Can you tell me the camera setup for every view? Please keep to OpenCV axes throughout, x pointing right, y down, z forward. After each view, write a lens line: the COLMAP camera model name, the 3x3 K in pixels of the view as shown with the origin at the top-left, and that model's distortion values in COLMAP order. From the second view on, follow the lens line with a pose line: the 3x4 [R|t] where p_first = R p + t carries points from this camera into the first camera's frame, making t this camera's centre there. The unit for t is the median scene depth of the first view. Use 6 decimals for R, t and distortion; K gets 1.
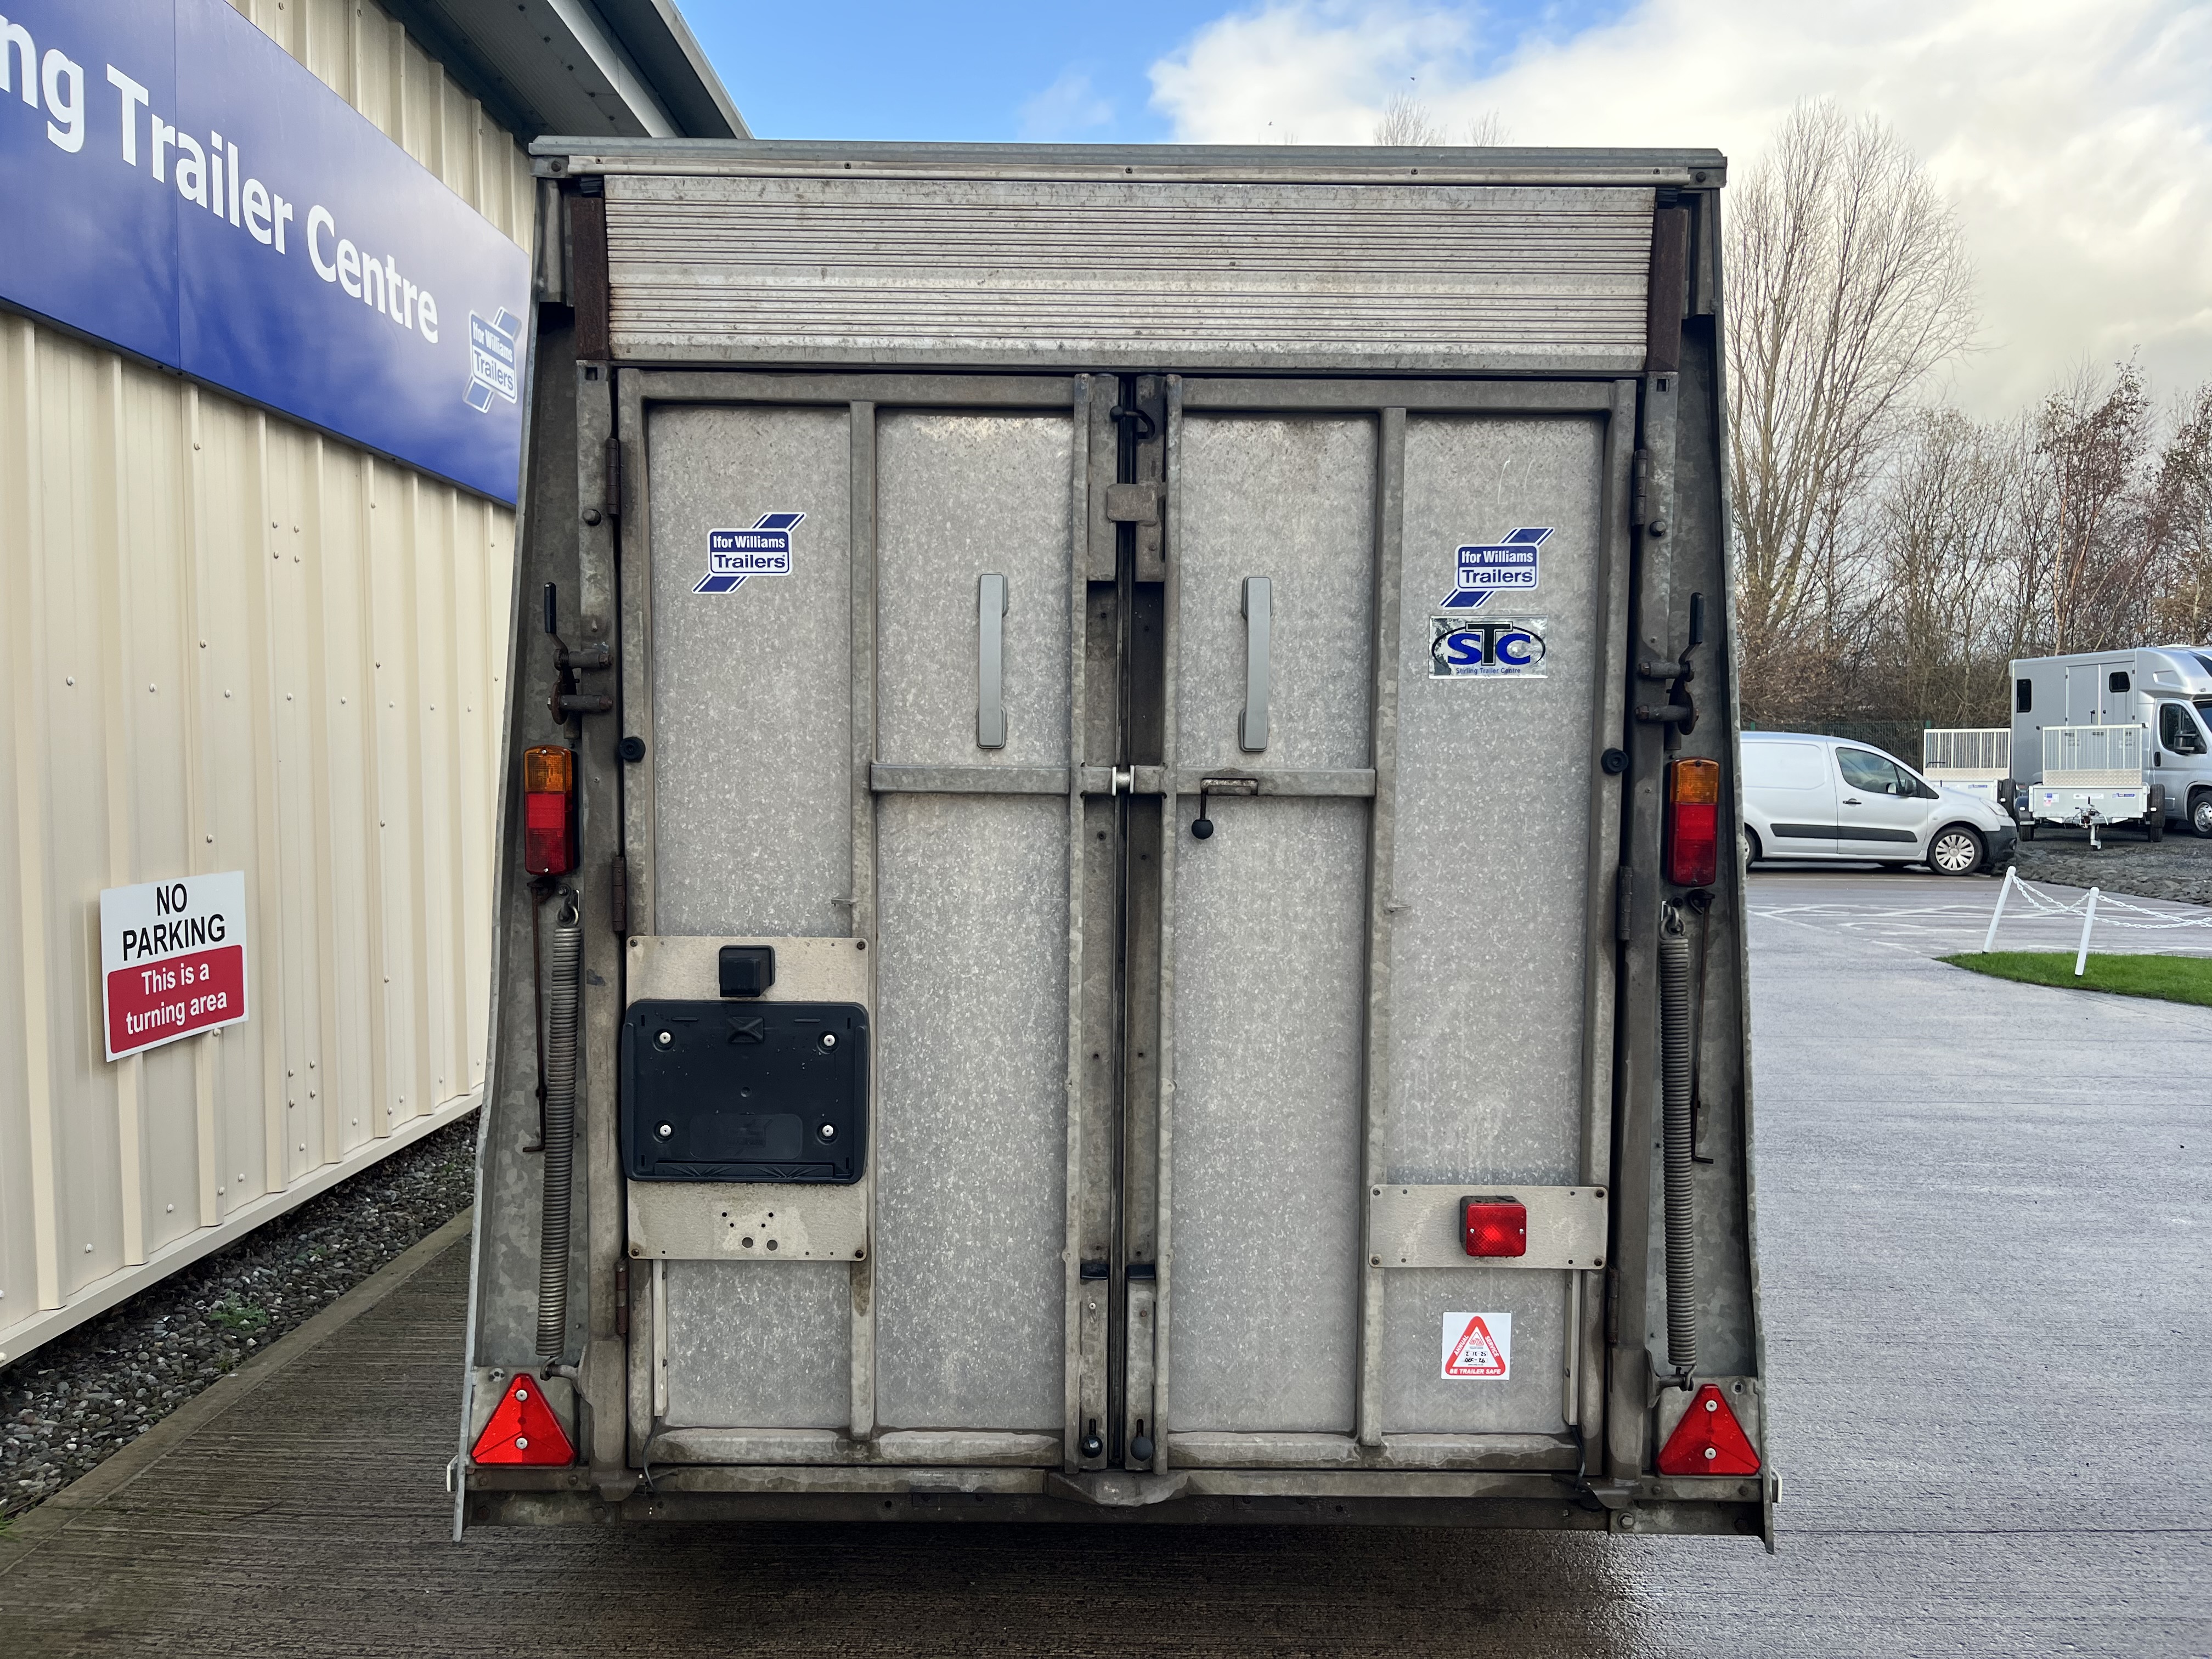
lens RADIAL K [[1658.8, 0, 1106.0], [0, 1658.8, 829.5], [0, 0, 1]] dist [0.007855, 0.002712]
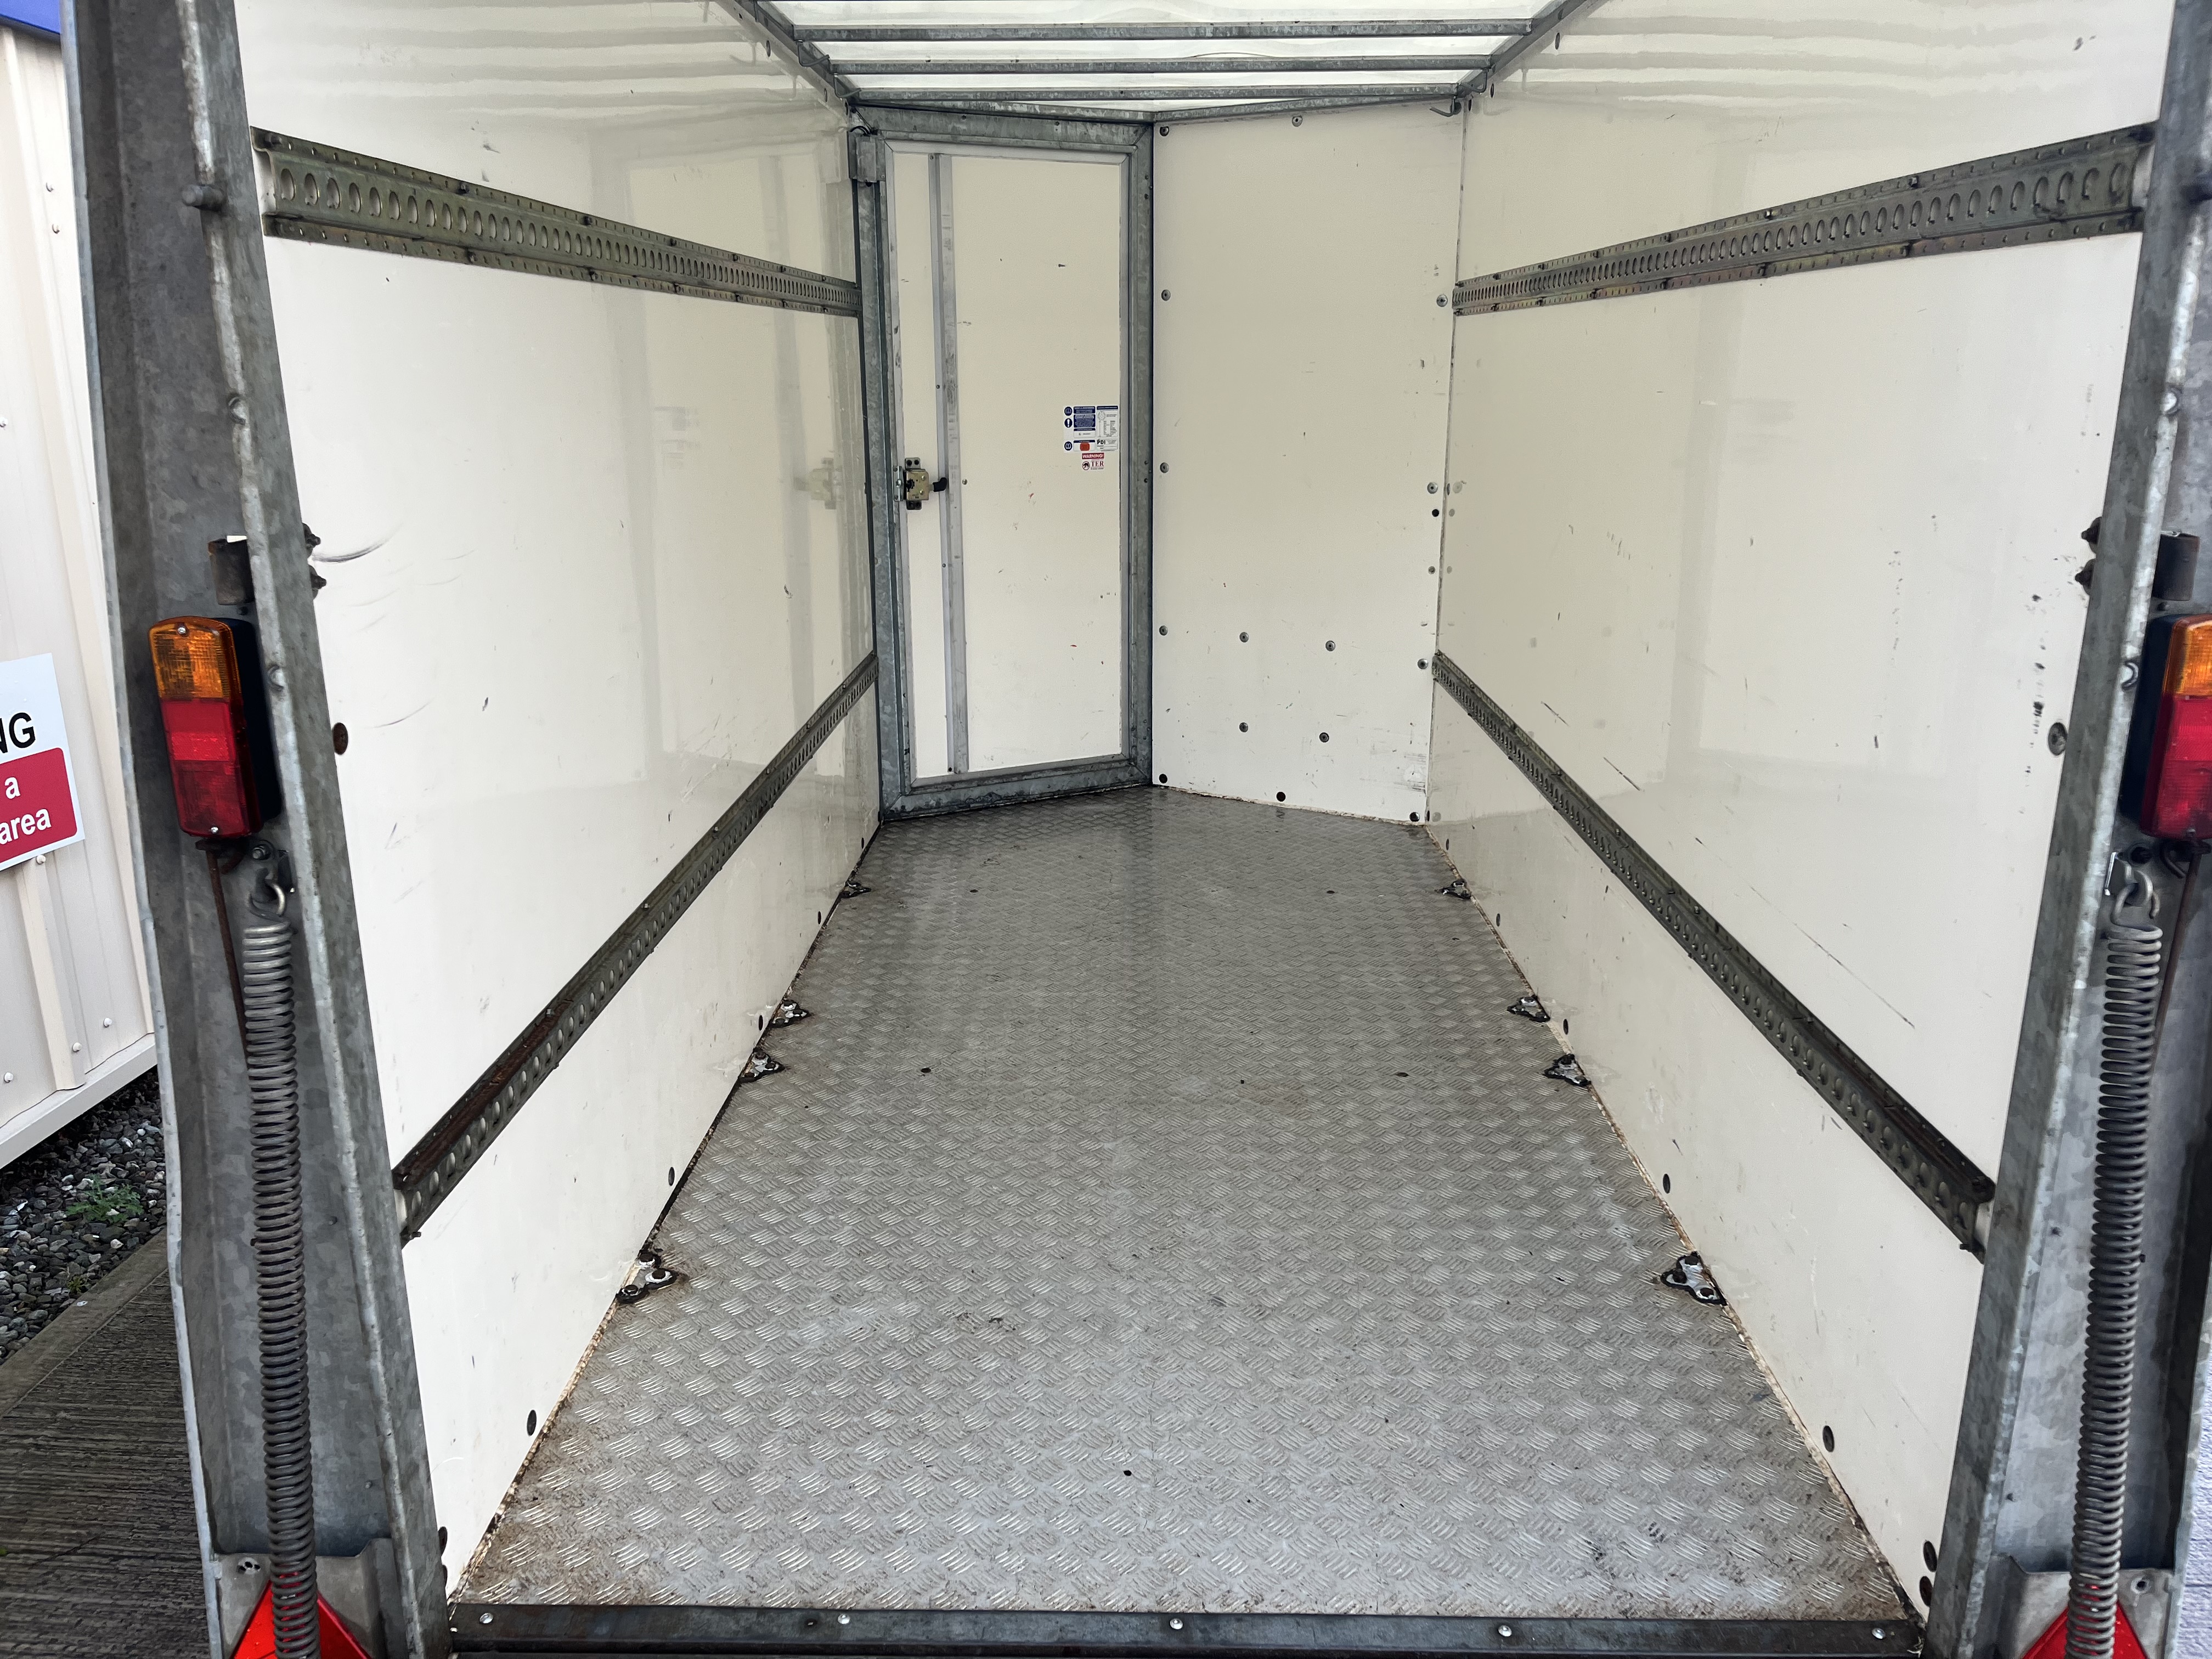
lens RADIAL K [[1644.5, 0, 1100.9], [0, 1644.5, 839.7], [0, 0, 1]] dist [0.073435, -0.103265]
pose [[0.999600, -0.007835, -0.027178, -0.002668], [0.013414, 0.977257, 0.211632, -0.039351], [0.024902, -0.211912, 0.976971, 0.181513]]
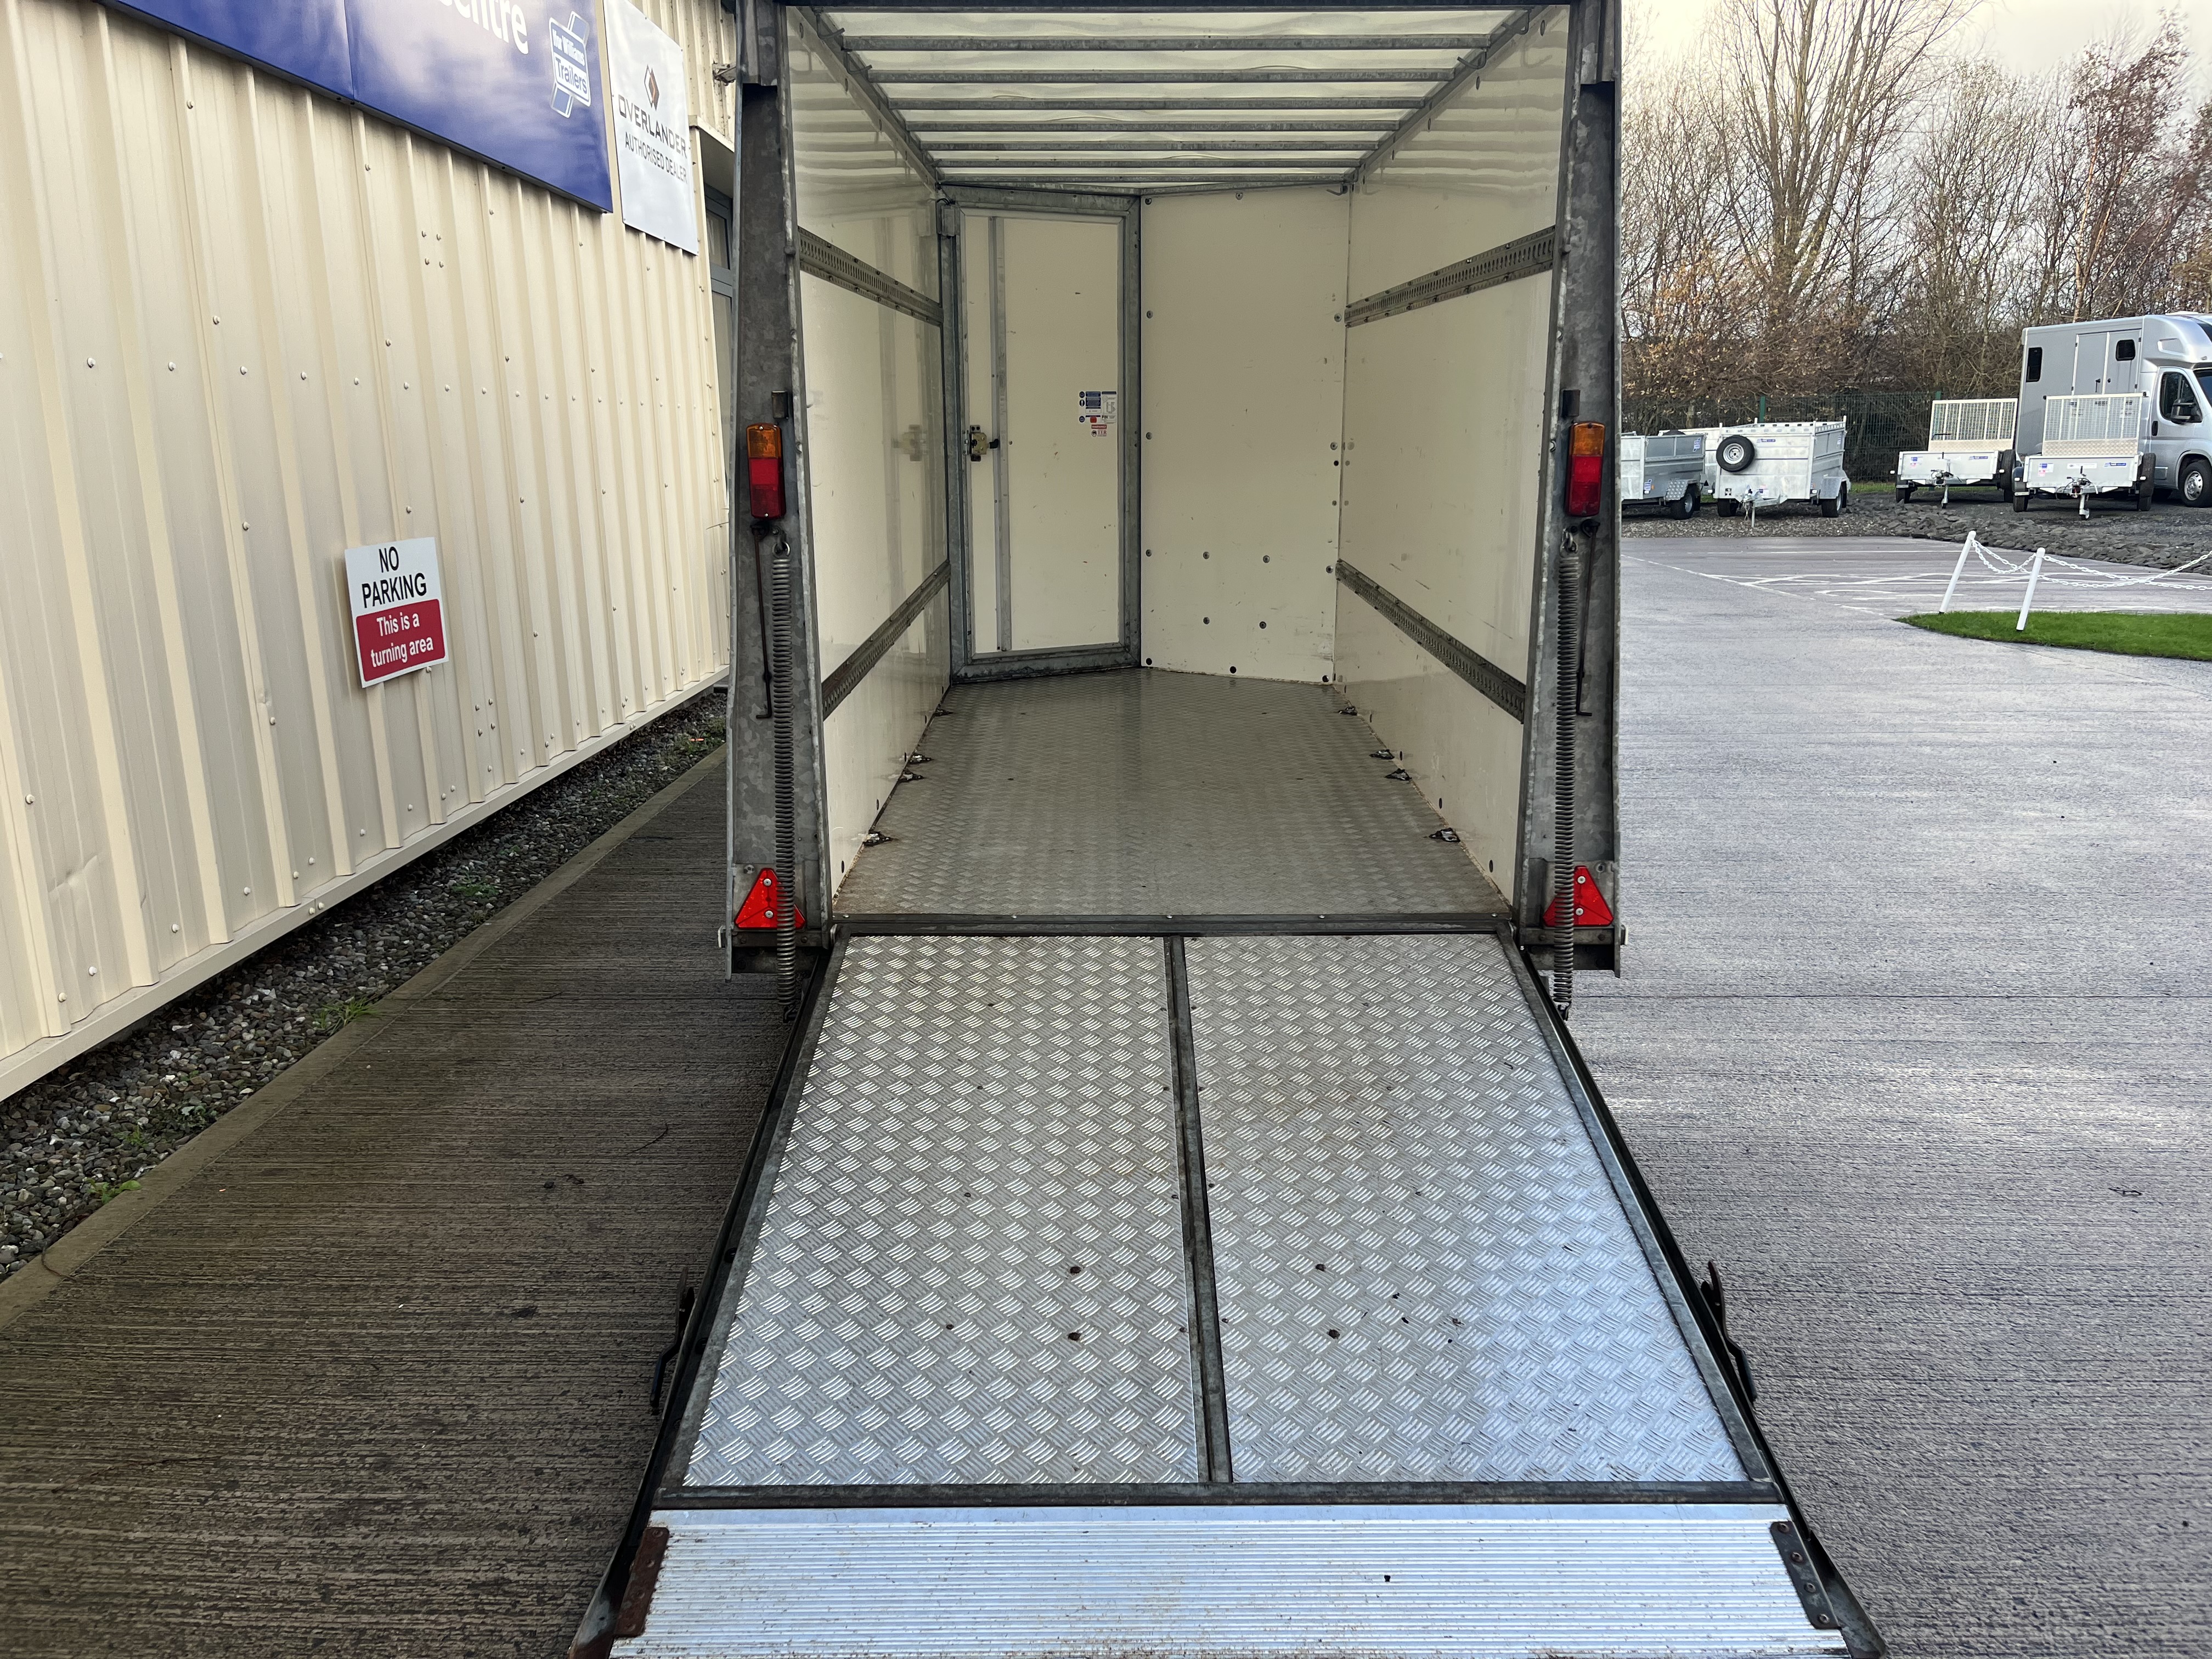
lens RADIAL K [[1632.4, 0, 1114.0], [0, 1632.4, 835.5], [0, 0, 1]] dist [0.067232, -0.095524]
pose [[0.999923, -0.012232, -0.002008, -0.018493], [0.012391, 0.981733, 0.189859, 0.012950], [-0.000351, -0.189869, 0.981809, -0.175604]]
